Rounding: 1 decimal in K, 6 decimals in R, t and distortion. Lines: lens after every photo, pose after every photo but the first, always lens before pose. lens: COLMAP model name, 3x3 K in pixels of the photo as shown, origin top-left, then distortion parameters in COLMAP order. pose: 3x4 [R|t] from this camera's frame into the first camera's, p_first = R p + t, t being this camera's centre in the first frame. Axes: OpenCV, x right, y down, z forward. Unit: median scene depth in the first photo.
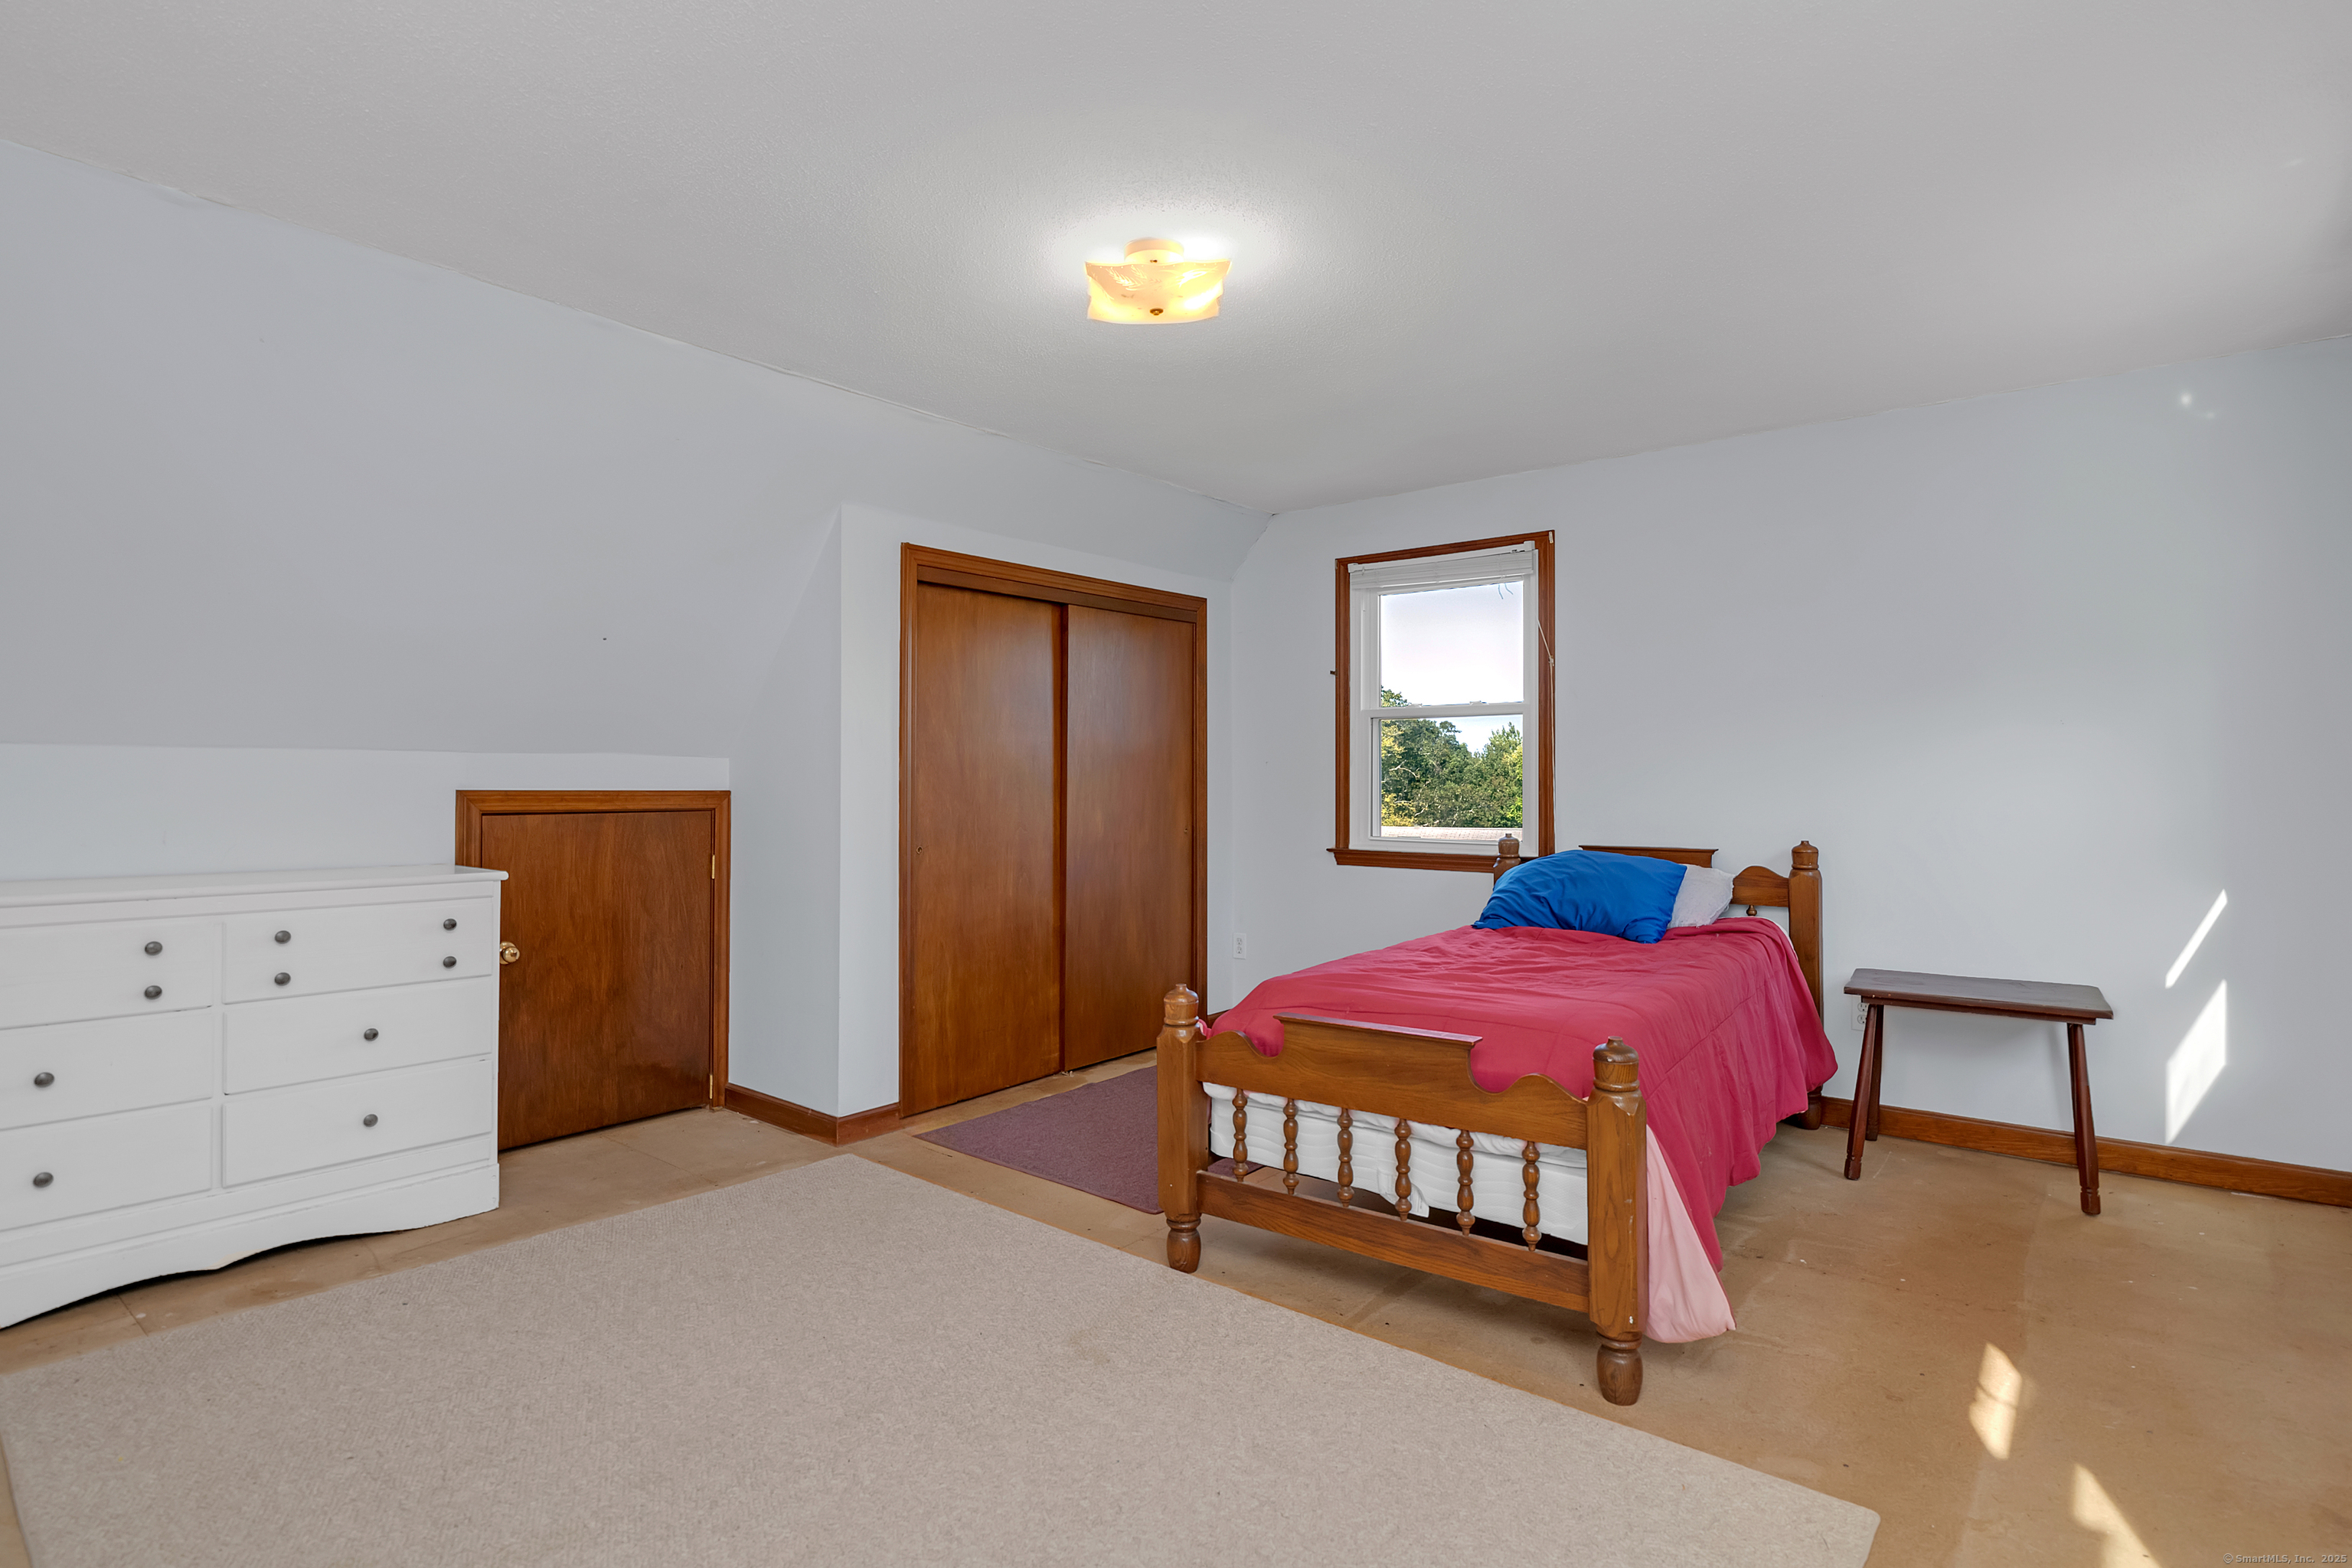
lens RADIAL K [[1175.8, 0, 1199.0], [0, 1175.8, 783.9], [0, 0, 1]] dist [-0.013324, -0.002122]
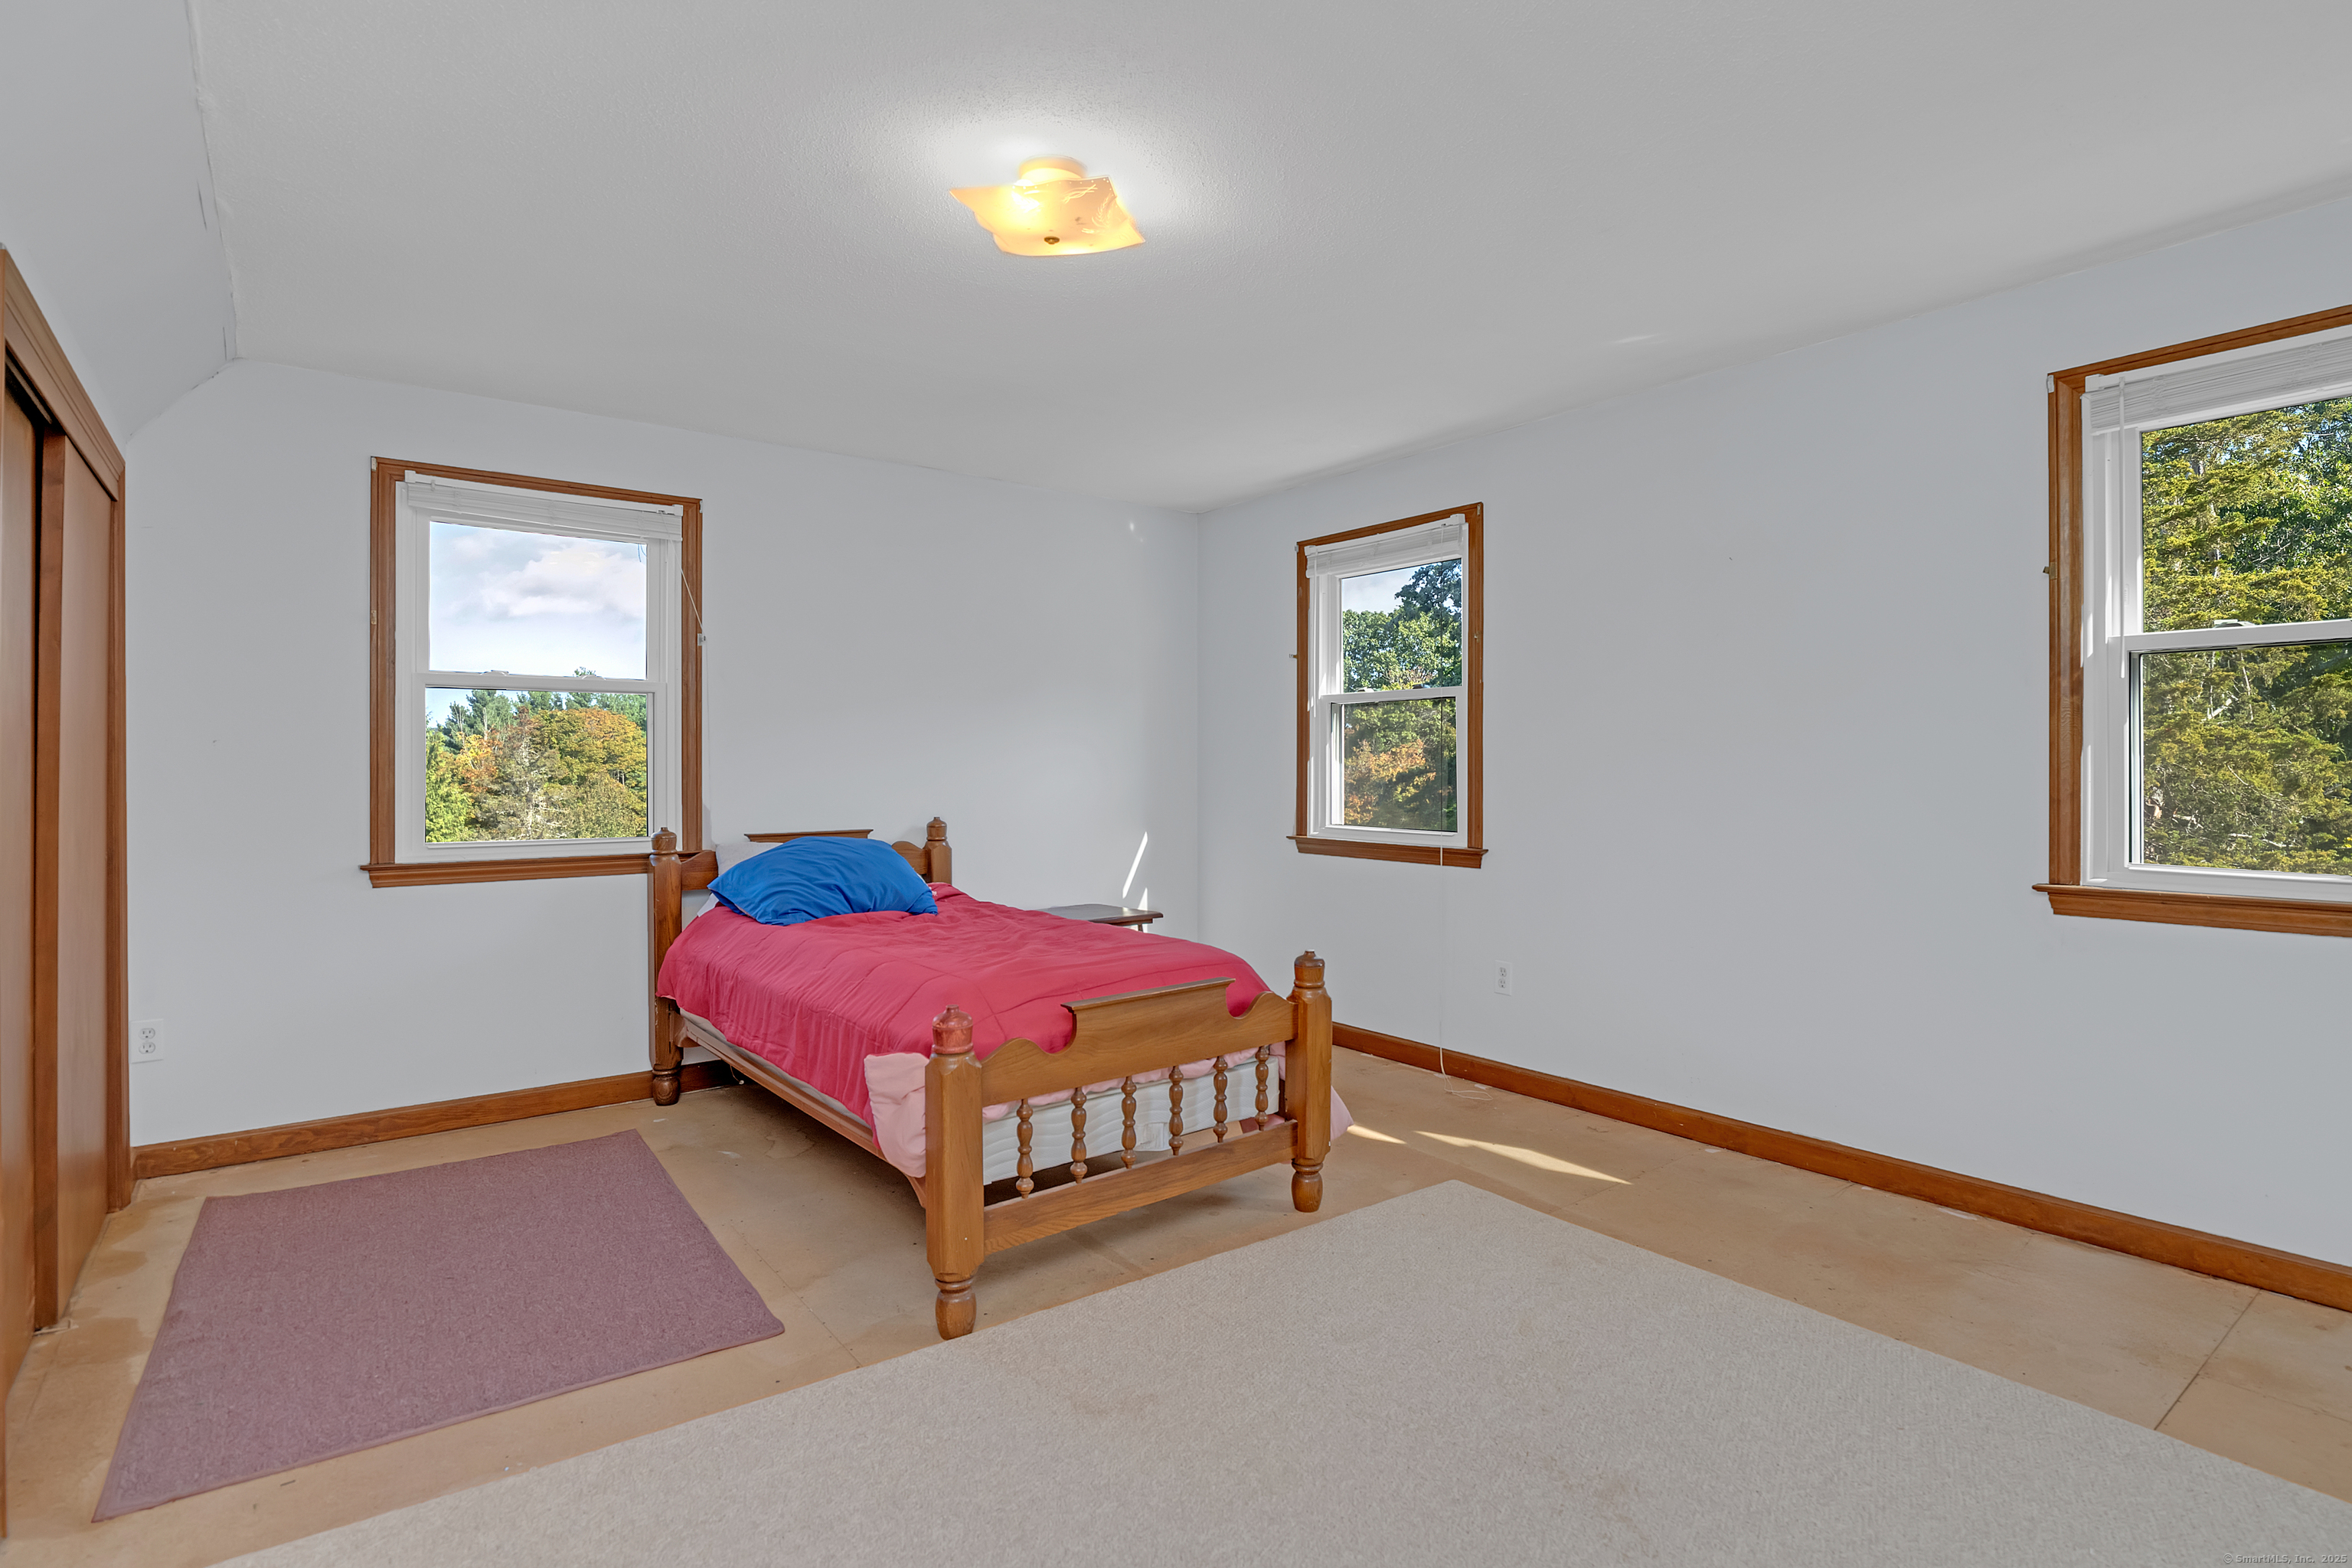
lens RADIAL K [[1175.8, 0, 1200.8], [0, 1175.8, 768.0], [0, 0, 1]] dist [-0.013324, -0.002122]
pose [[0.230916, -0.003350, 0.972968, -0.752966], [0.005258, 0.999984, 0.002195, -0.003645], [-0.972960, 0.004609, 0.230930, 0.581412]]
